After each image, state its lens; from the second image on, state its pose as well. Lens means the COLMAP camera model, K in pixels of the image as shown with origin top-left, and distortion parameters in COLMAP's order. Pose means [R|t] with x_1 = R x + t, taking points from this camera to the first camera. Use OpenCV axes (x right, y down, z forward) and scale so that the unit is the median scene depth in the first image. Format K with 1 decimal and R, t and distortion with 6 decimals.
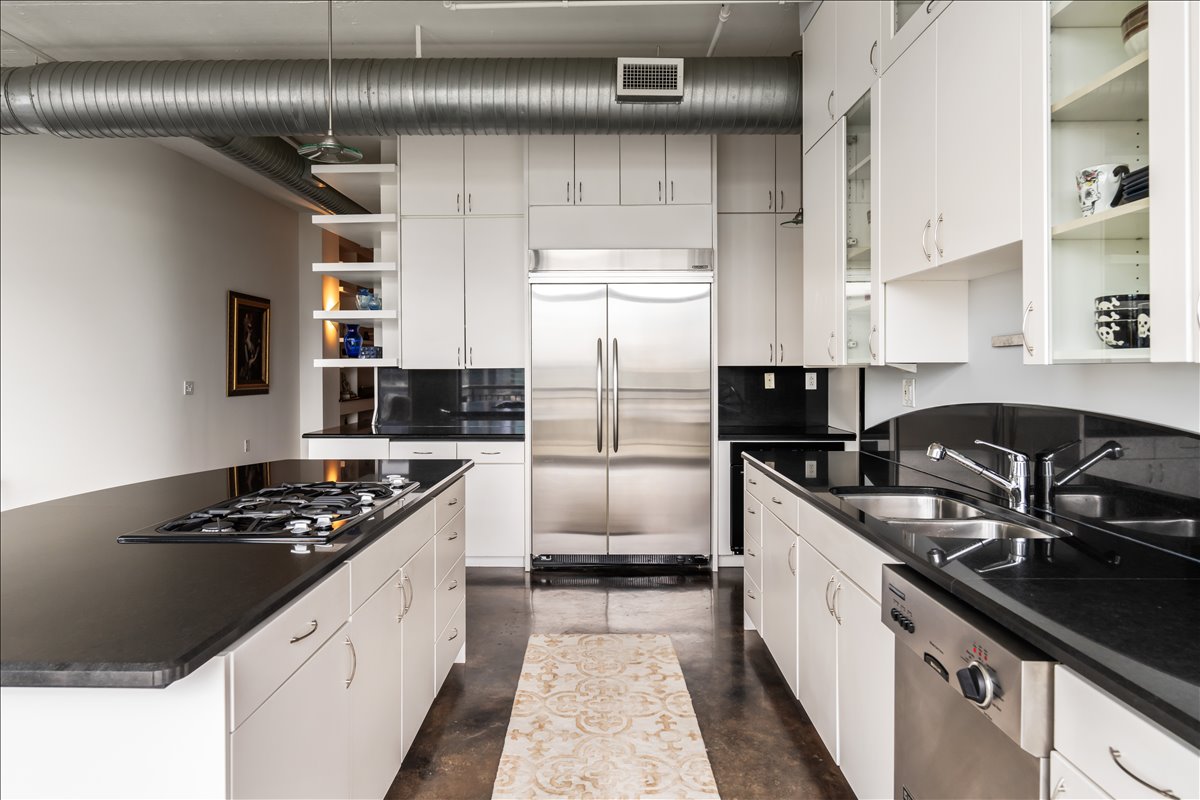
lens RADIAL K [[726.8, 0, 599.4], [0, 726.8, 376.0], [0, 0, 1]] dist [0.005976, 0.000297]
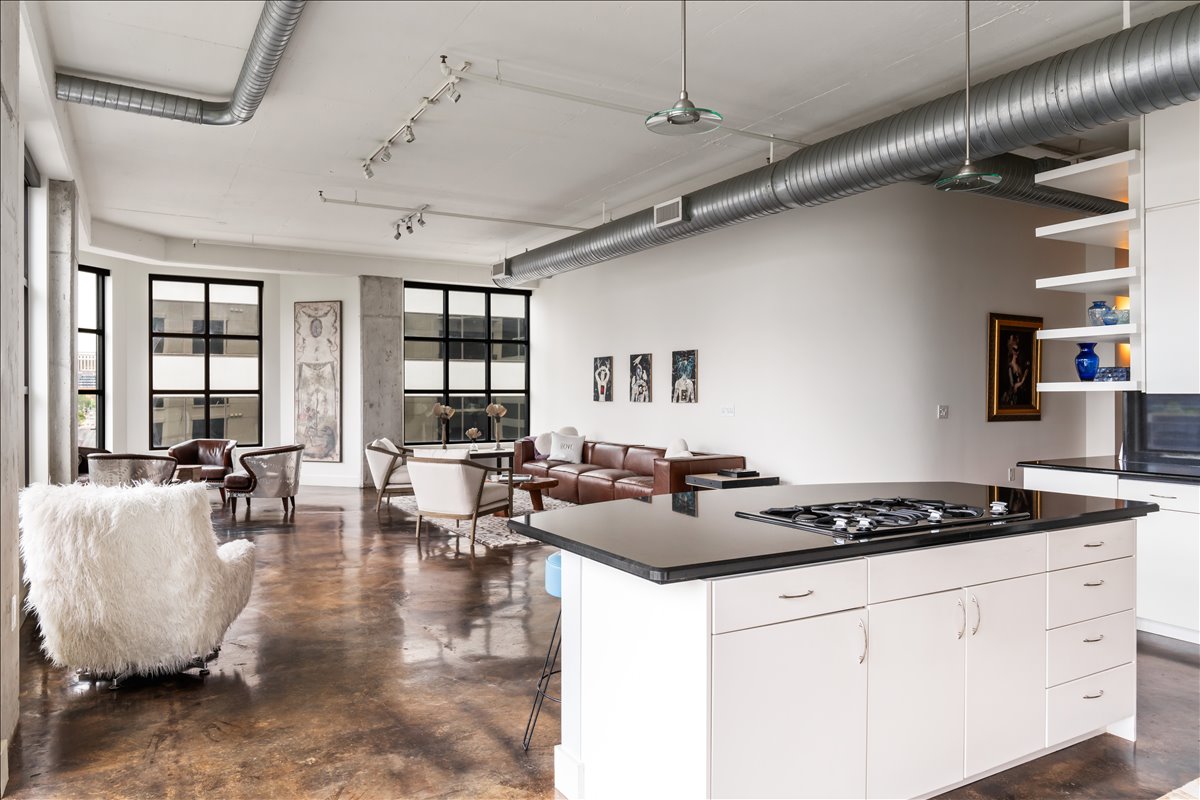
lens RADIAL K [[824.0, 0, 600.0], [0, 824.0, 400.0], [0, 0, 1]] dist [-0.055547, 0.001029]
pose [[0.501935, 0.005114, -0.864890, 0.183252], [-0.004401, 0.999985, 0.003358, -0.002152], [0.864894, 0.002120, 0.501950, -0.000201]]
